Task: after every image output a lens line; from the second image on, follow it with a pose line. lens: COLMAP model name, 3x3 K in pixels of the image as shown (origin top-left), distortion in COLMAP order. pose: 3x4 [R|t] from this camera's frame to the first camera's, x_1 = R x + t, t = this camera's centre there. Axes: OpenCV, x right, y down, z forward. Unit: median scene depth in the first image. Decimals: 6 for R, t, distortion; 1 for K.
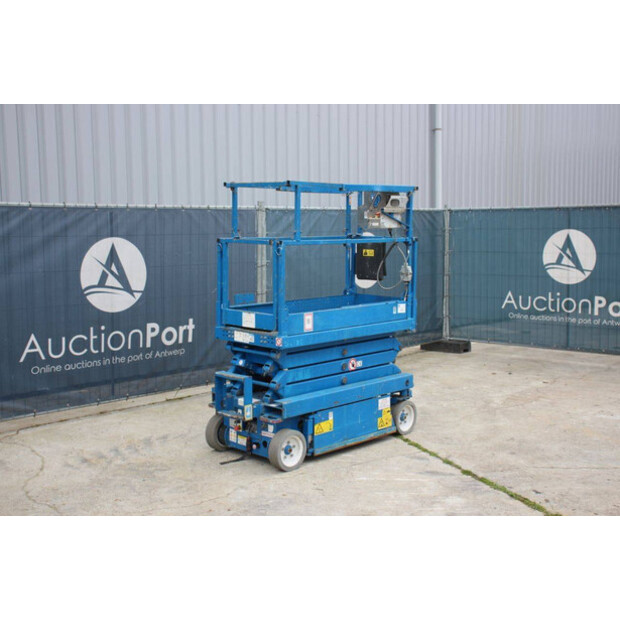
lens RADIAL K [[824.9, 0, 313.4], [0, 824.9, 308.8], [0, 0, 1]] dist [0.035162, 0.000000]
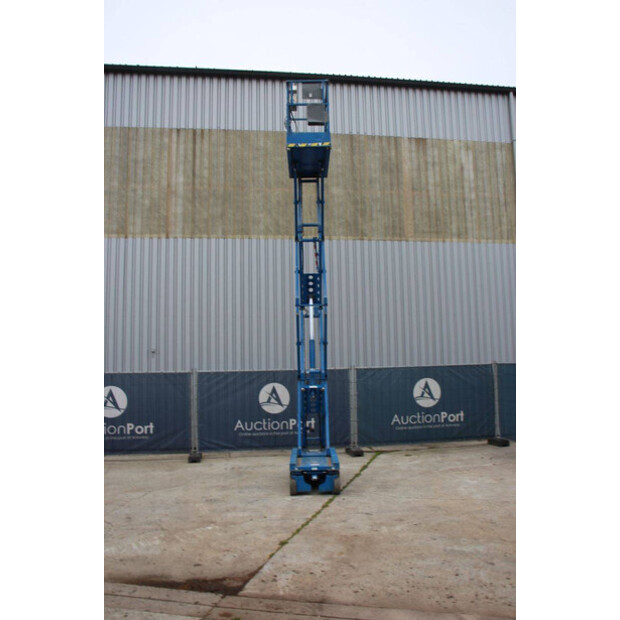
lens RADIAL K [[540.1, 0, 306.3], [0, 540.1, 314.0], [0, 0, 1]] dist [-0.139801, 0.091047]
pose [[0.777750, -0.068354, -0.624847, 0.935525], [-0.046815, 0.985010, -0.166024, -0.029117], [0.626829, 0.158378, 0.762891, -0.221454]]
